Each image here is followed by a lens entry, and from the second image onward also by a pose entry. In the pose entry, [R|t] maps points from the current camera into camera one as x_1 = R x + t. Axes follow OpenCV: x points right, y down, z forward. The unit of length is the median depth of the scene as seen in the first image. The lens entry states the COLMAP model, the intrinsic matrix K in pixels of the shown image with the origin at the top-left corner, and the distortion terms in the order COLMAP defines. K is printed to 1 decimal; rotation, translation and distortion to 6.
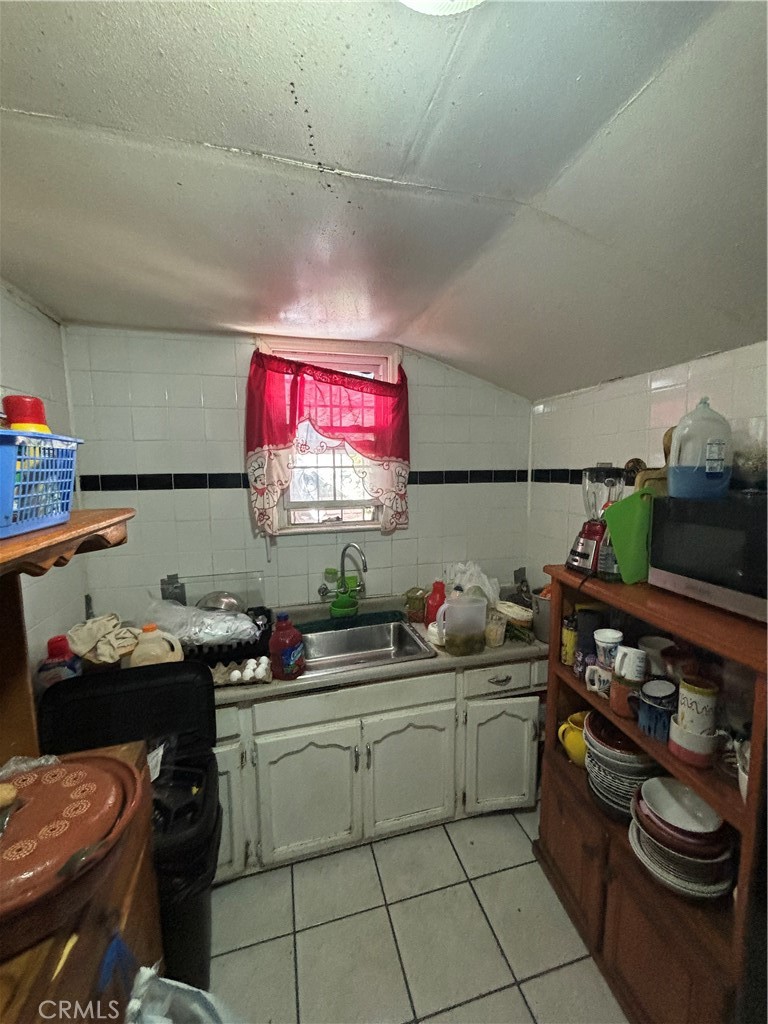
lens RADIAL K [[409.2, 0, 384.4], [0, 409.2, 512.7], [0, 0, 1]] dist [0.000591, -0.000020]
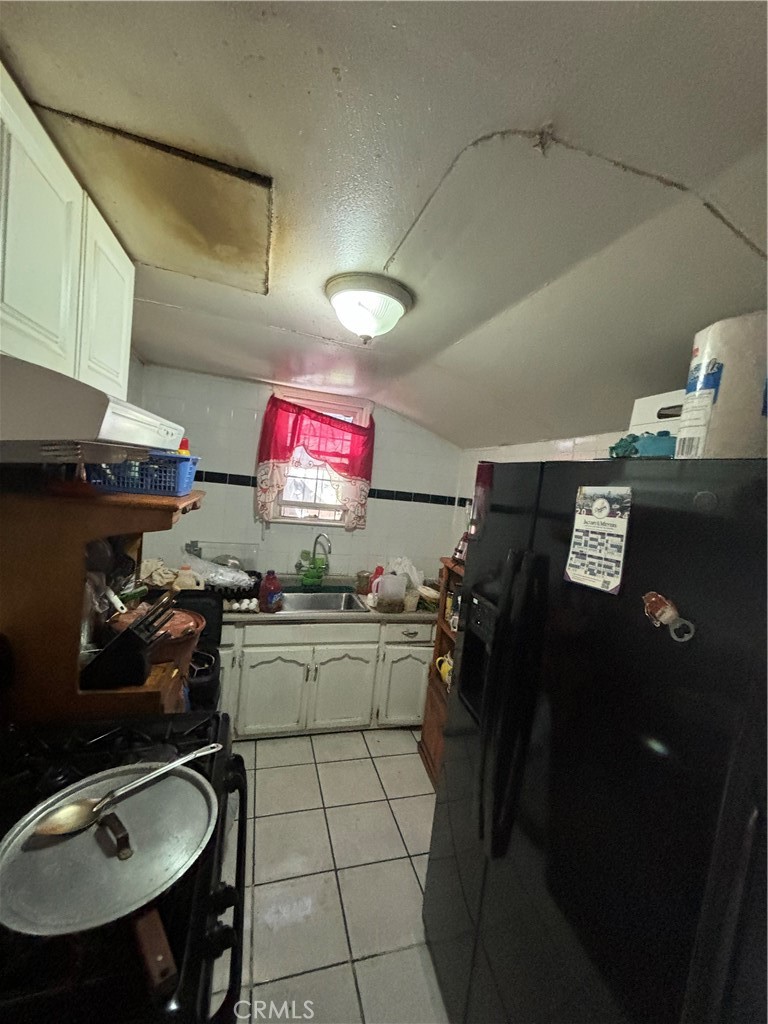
lens RADIAL K [[409.2, 0, 387.7], [0, 409.2, 510.0], [0, 0, 1]] dist [0.000591, -0.000020]
pose [[0.992346, 0.114143, 0.047122, 0.077737], [-0.112149, 0.992761, -0.042999, 0.032411], [-0.051689, 0.037386, 0.997963, -0.498078]]
